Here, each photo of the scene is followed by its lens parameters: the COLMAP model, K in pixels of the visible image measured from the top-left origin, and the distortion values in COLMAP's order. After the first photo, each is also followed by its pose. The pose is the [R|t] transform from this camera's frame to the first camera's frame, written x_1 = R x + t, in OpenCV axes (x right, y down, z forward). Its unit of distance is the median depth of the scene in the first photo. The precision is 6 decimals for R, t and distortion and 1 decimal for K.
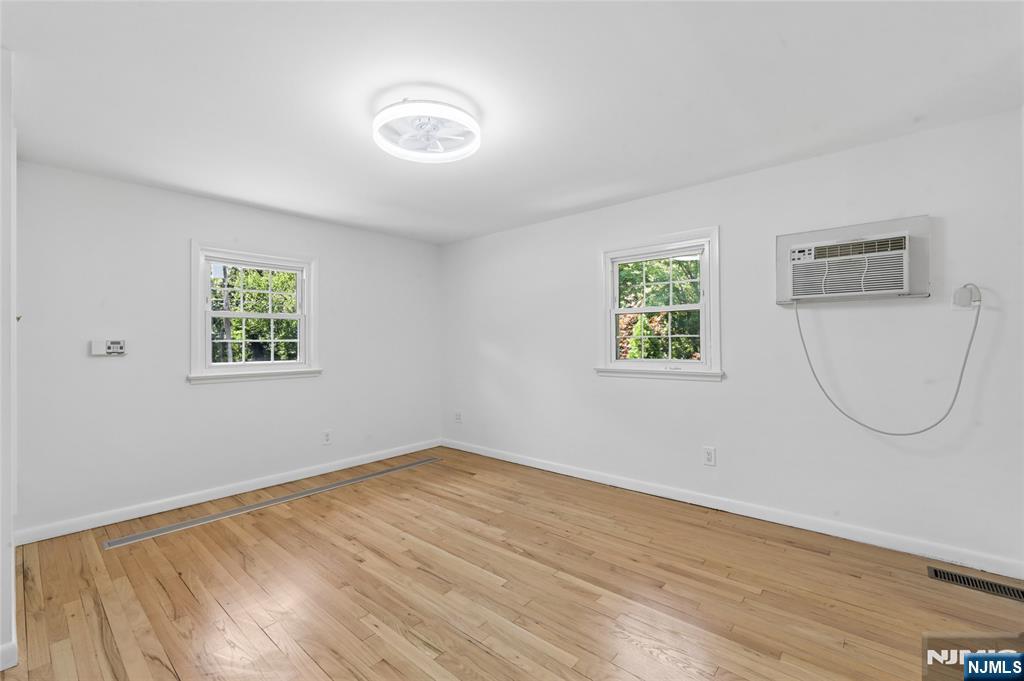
lens RADIAL K [[435.2, 0, 513.1], [0, 435.2, 338.8], [0, 0, 1]] dist [0.001943, 0.000097]
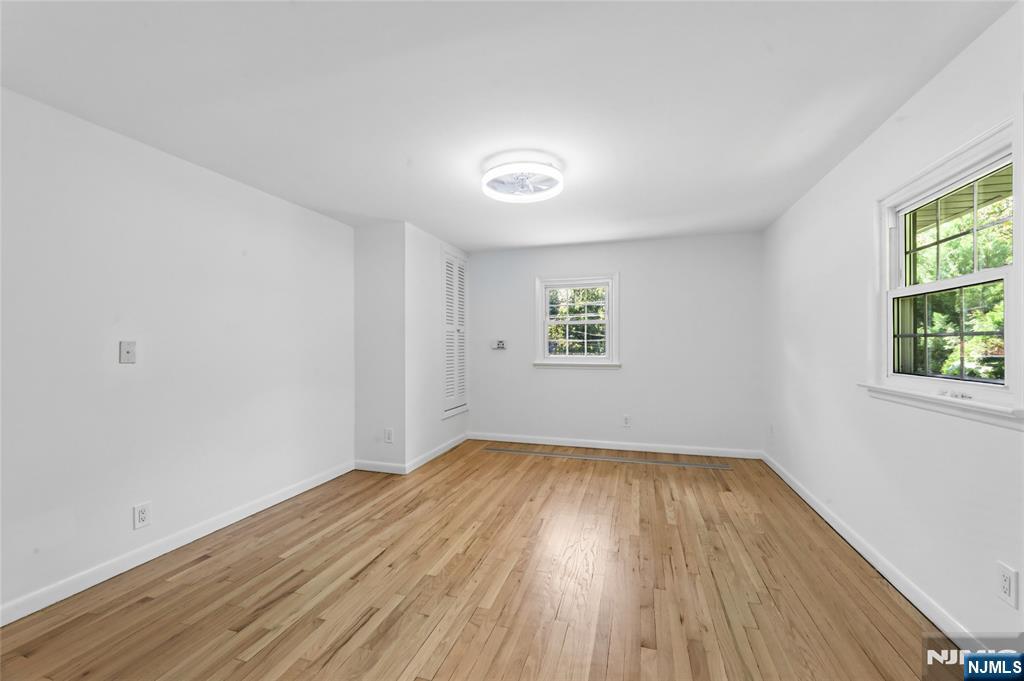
lens RADIAL K [[418.7, 0, 509.9], [0, 418.7, 342.3], [0, 0, 1]] dist [0.001739, -0.000410]
pose [[0.406572, 0.007302, -0.913589, 0.611594], [0.005624, 0.999929, 0.010494, -0.004951], [0.913601, -0.009404, 0.406503, 0.294535]]
